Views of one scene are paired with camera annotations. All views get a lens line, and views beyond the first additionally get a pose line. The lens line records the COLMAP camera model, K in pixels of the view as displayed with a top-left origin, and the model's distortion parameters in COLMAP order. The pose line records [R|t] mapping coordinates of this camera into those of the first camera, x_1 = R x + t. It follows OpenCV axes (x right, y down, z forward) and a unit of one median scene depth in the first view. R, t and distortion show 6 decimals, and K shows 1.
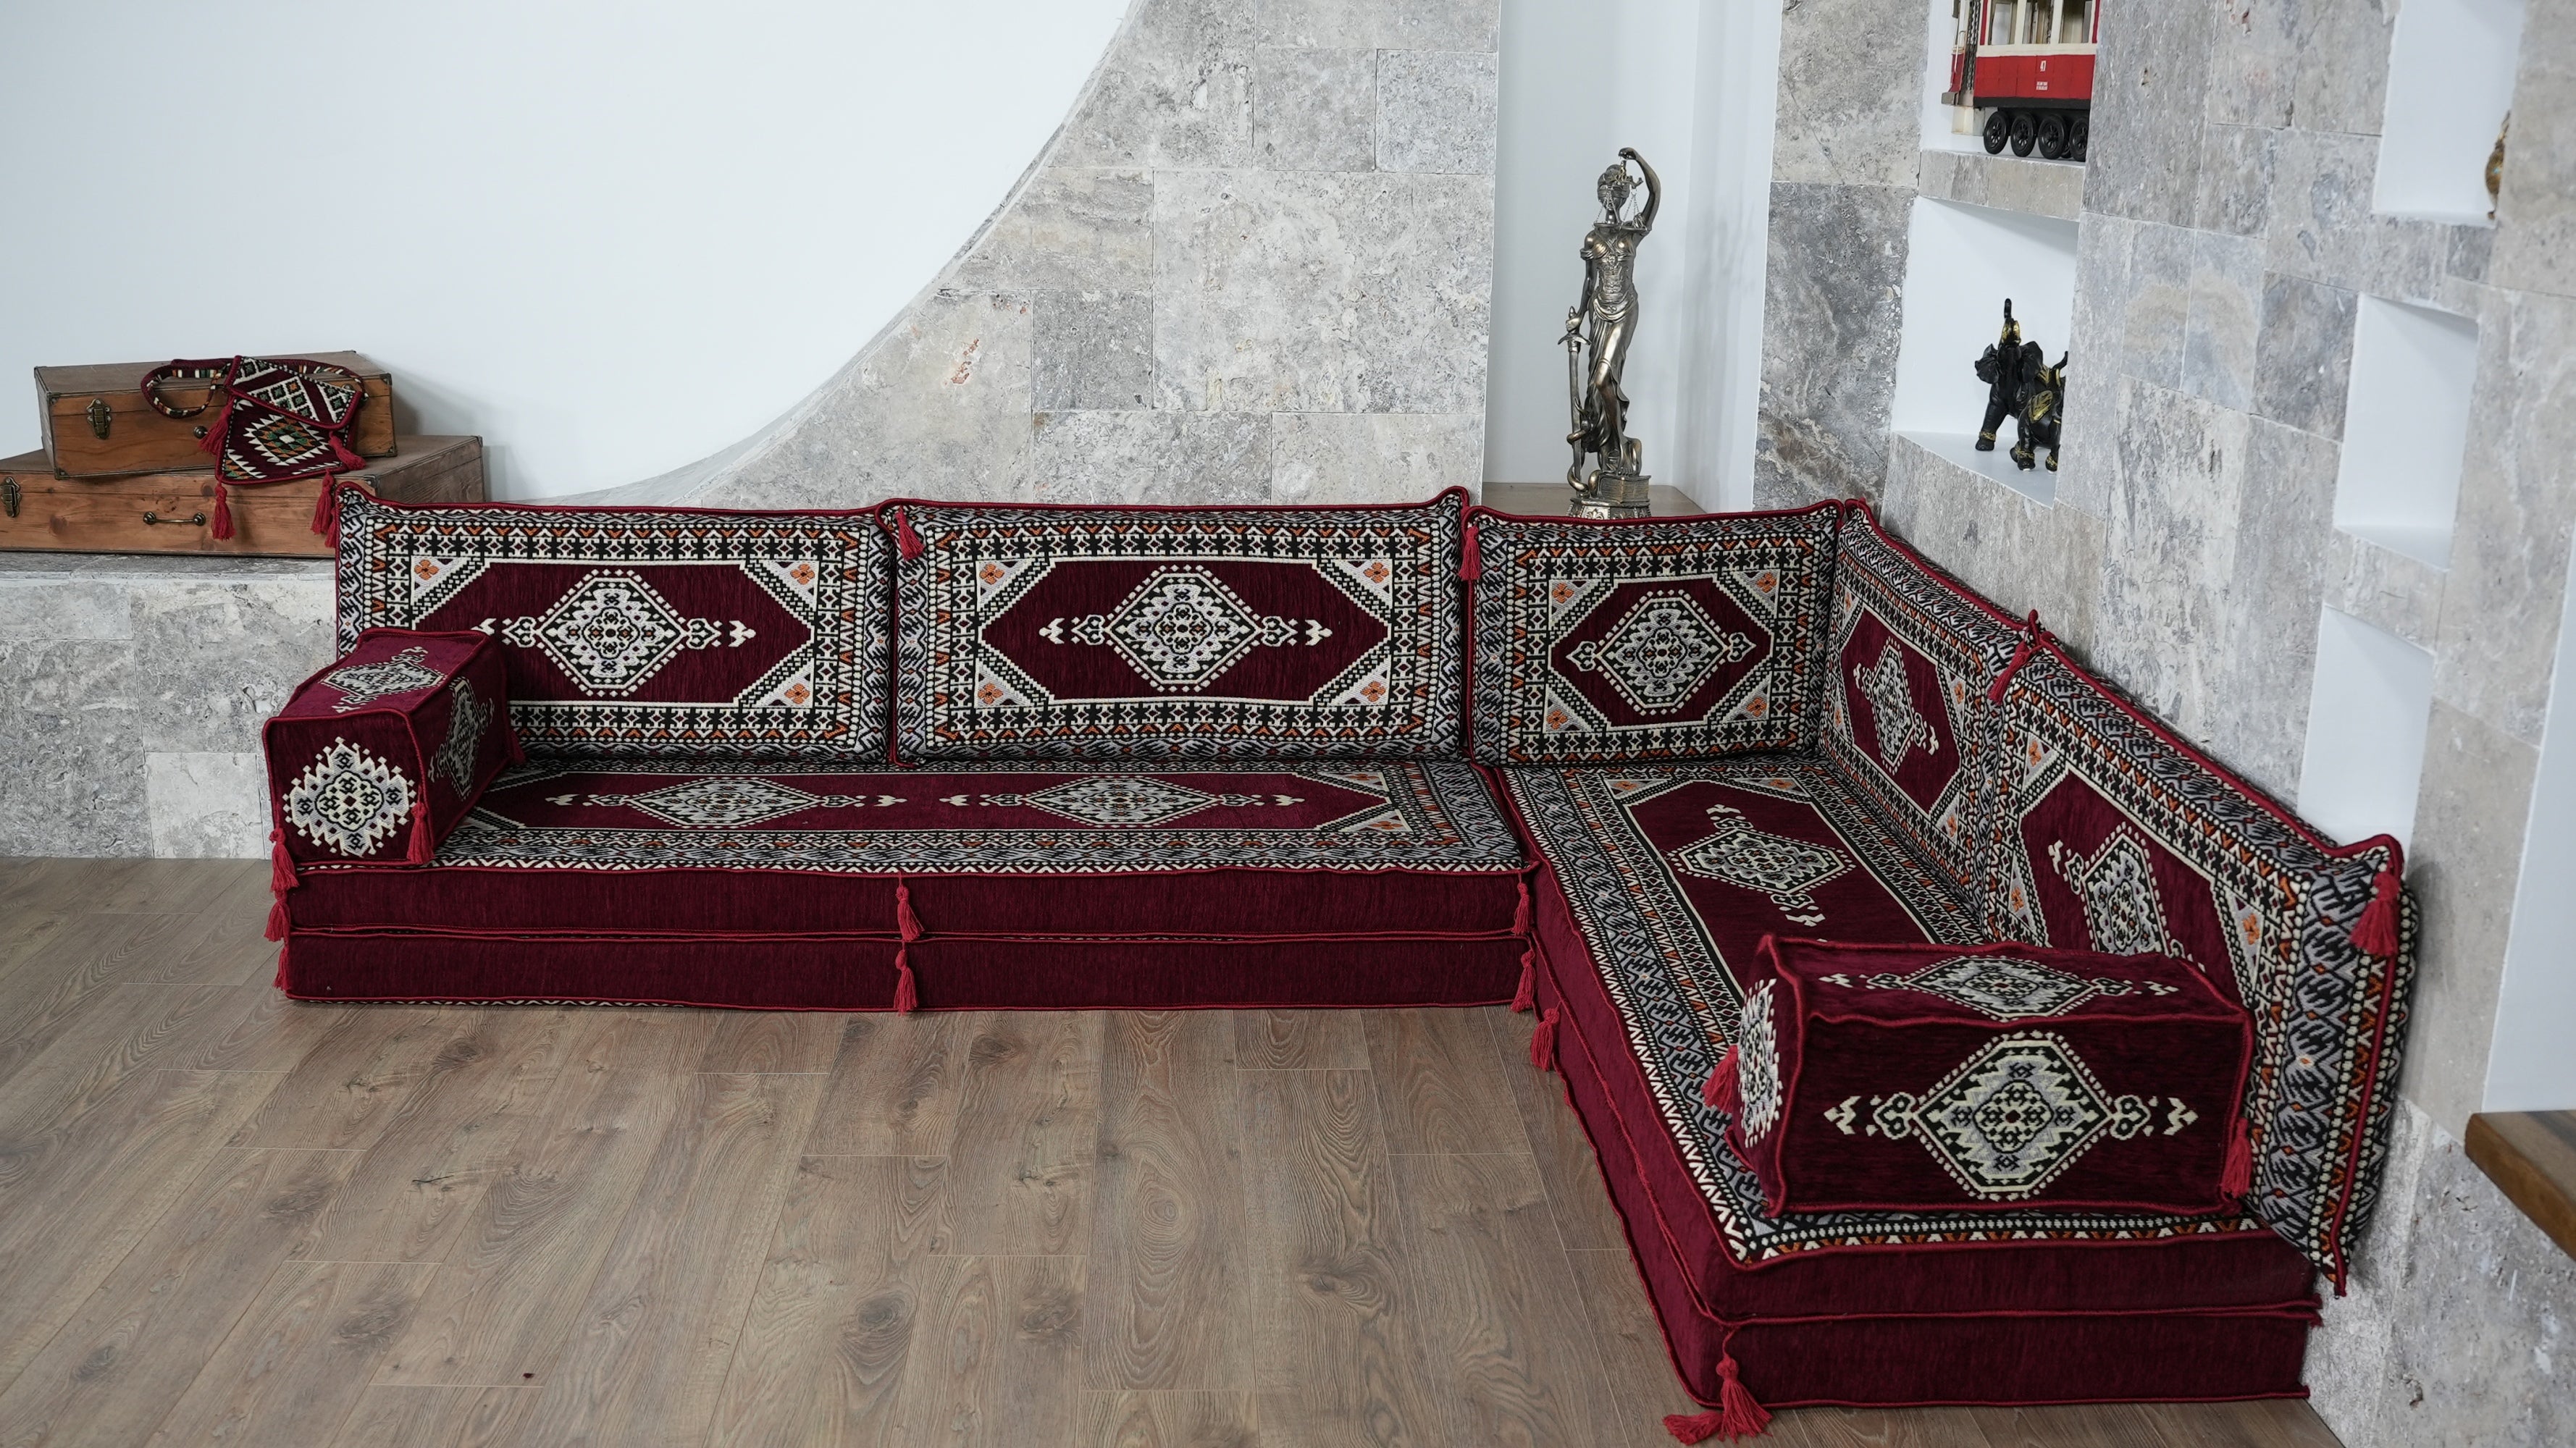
lens RADIAL K [[2457.5, 0, 1289.2], [0, 2457.5, 710.8], [0, 0, 1]] dist [-0.192827, 0.223738]
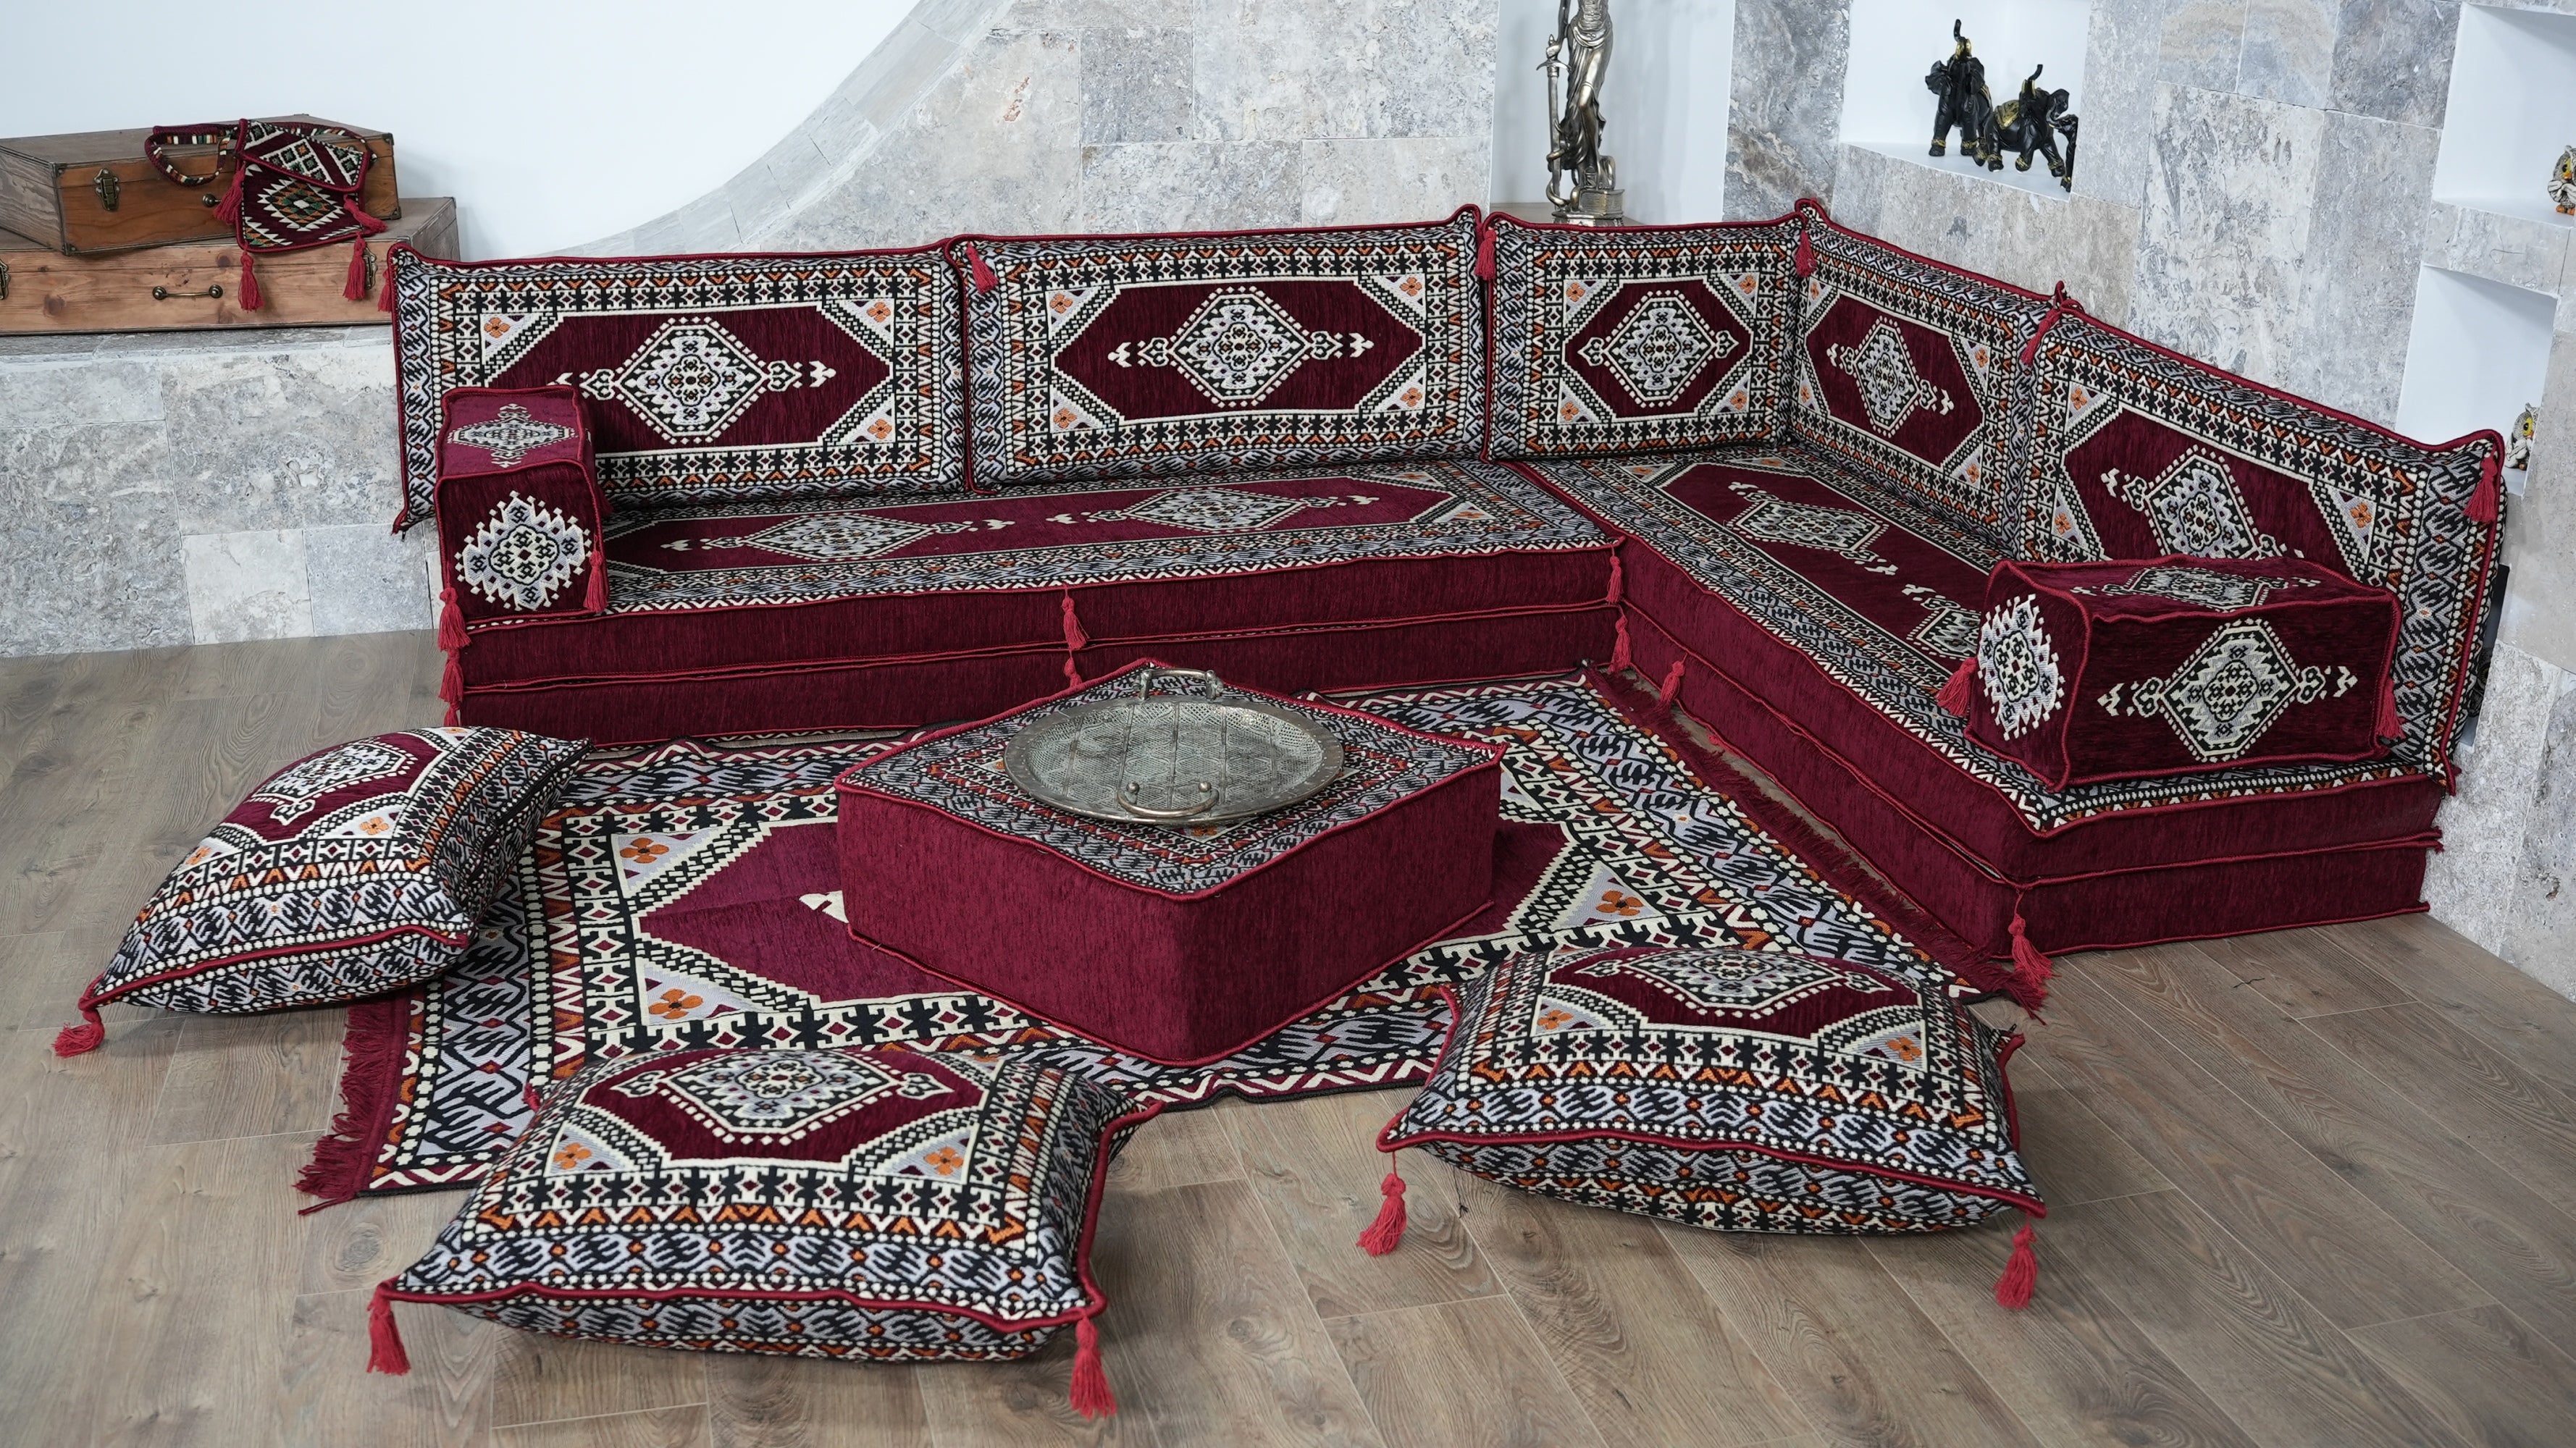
lens RADIAL K [[2457.5, 0, 1289.2], [0, 2457.5, 710.8], [0, 0, 1]] dist [-0.192827, 0.223738]
pose [[0.975429, -0.078976, 0.205671, -0.255633], [0.058378, 0.992824, 0.104366, 0.013777], [-0.212437, -0.089795, 0.973040, -0.047792]]
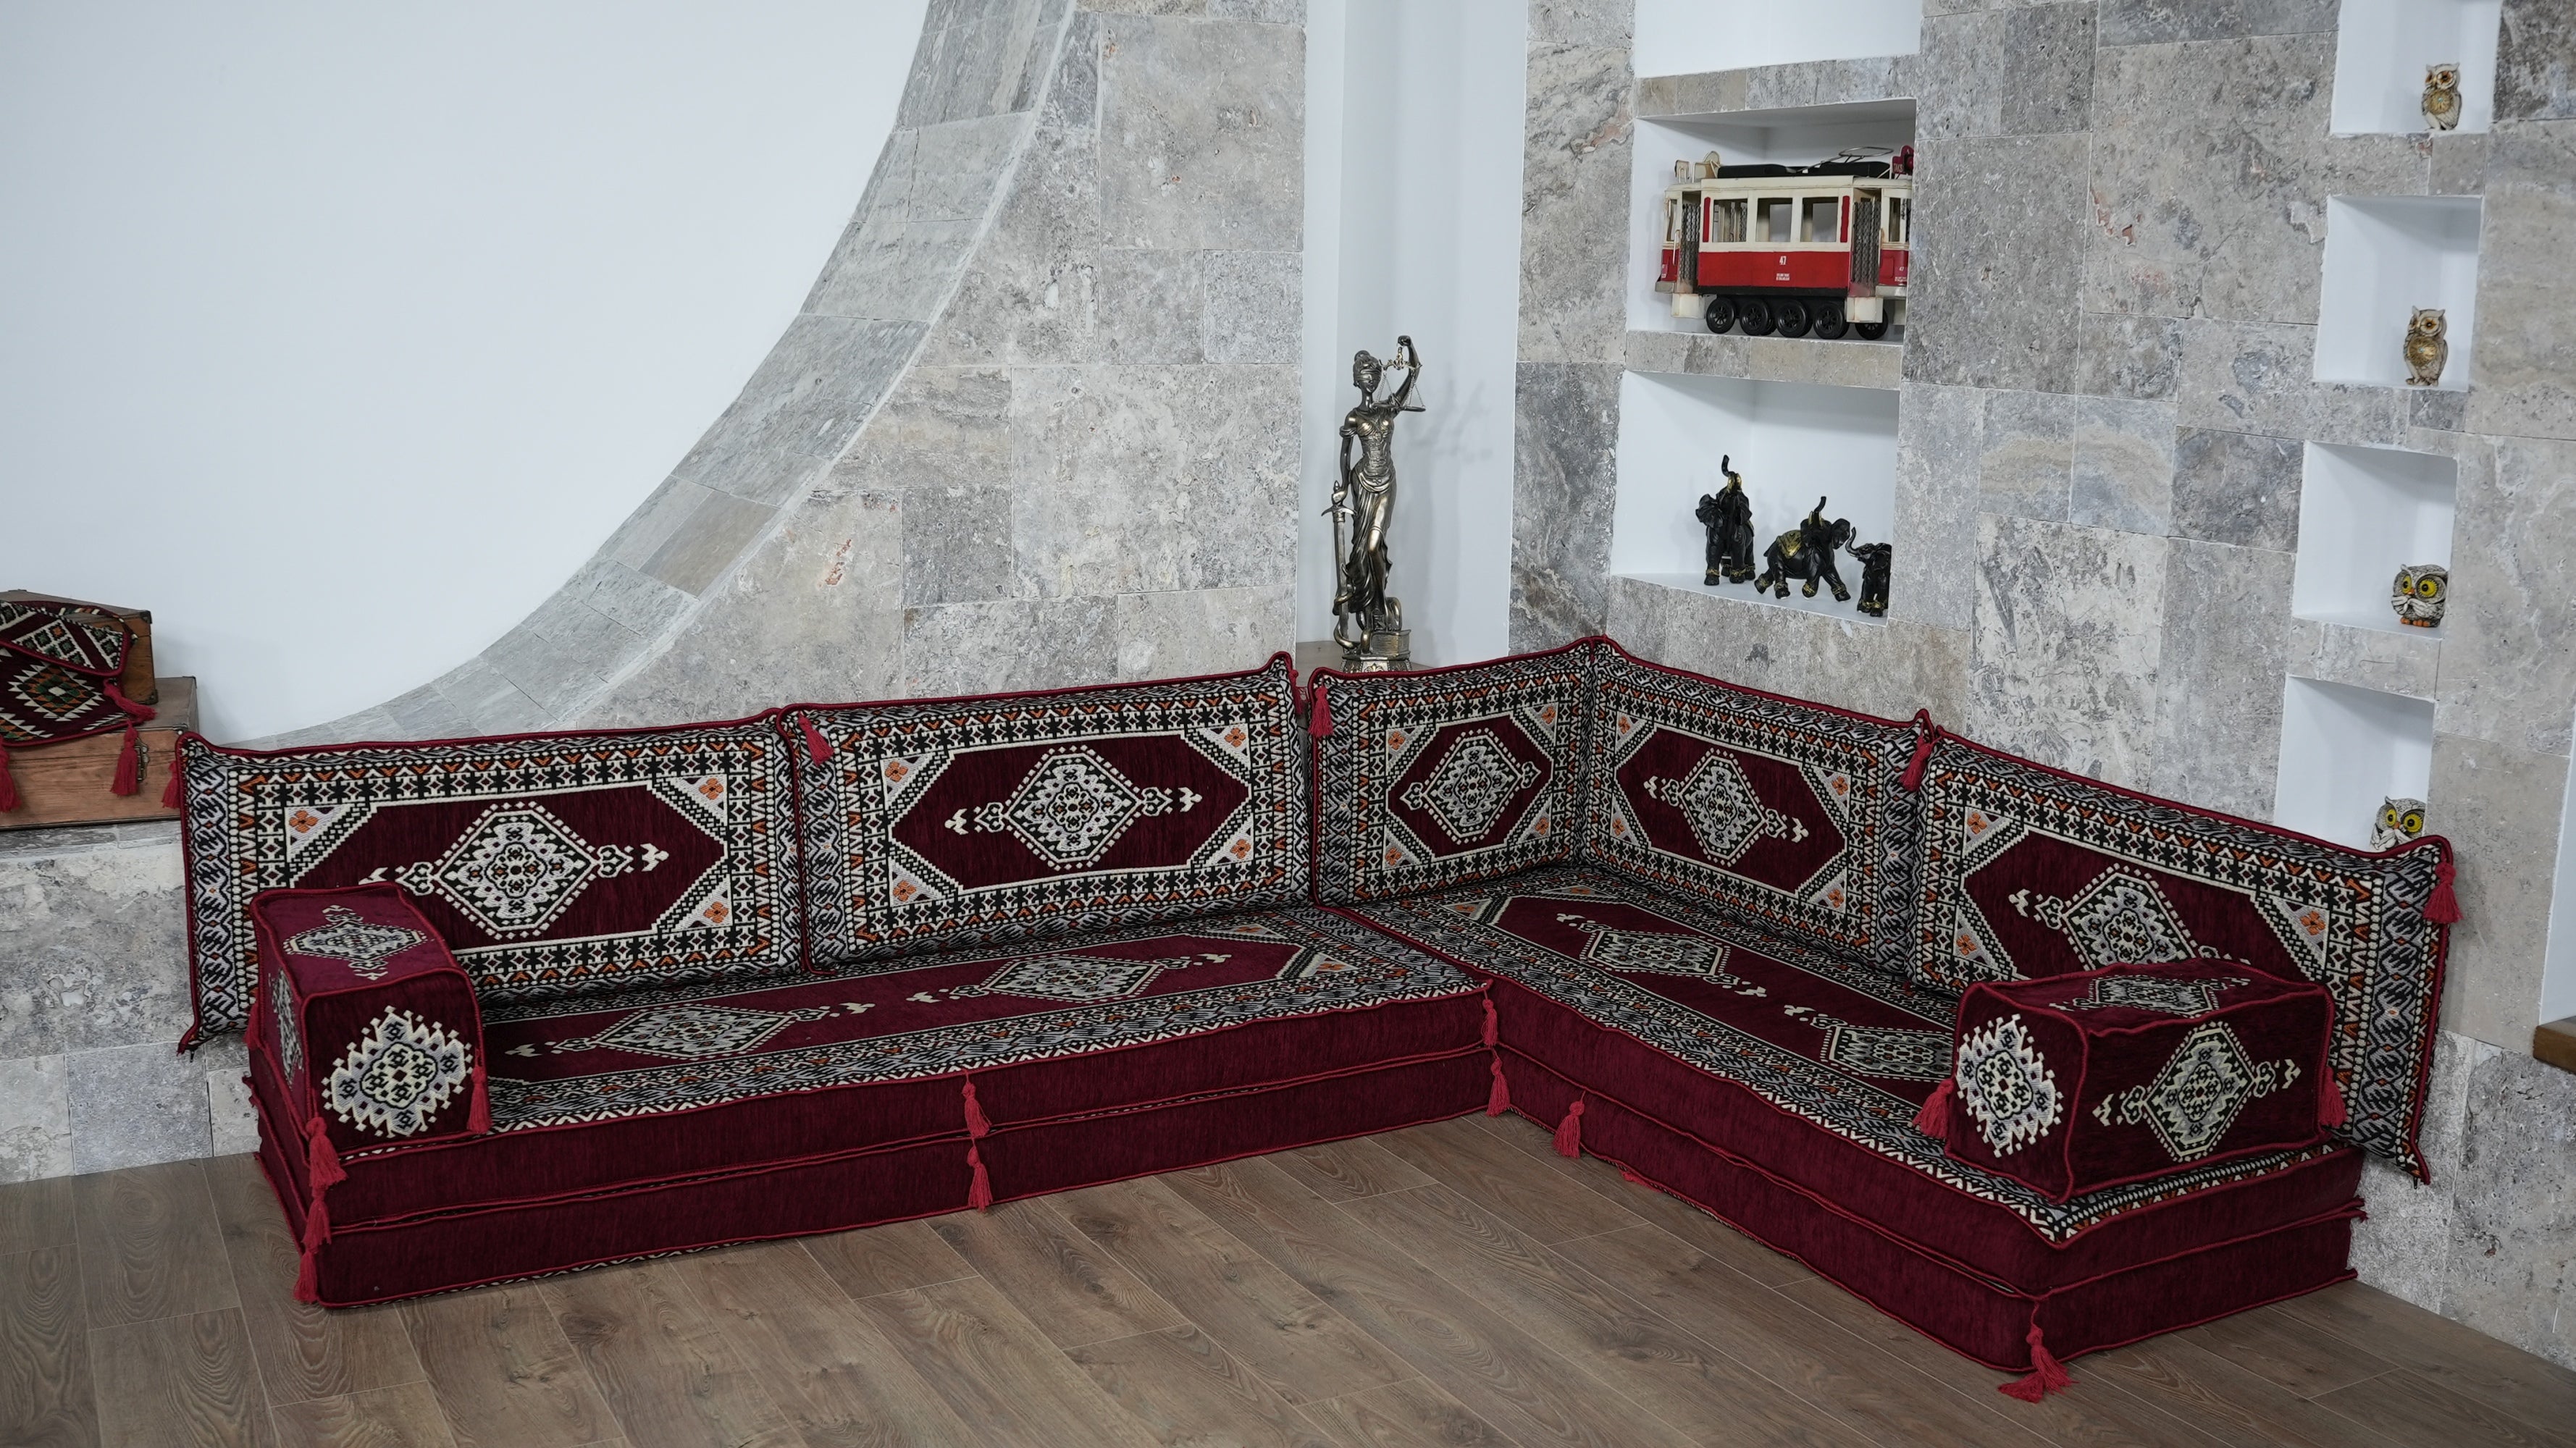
lens RADIAL K [[2456.8, 0, 1288.0], [0, 2456.8, 724.0], [0, 0, 1]] dist [-0.193790, 0.220421]
pose [[0.898369, -0.085163, 0.430906, -0.409155], [0.112361, 0.992940, -0.038013, -0.019262], [-0.424626, 0.082566, 0.901596, 0.028879]]
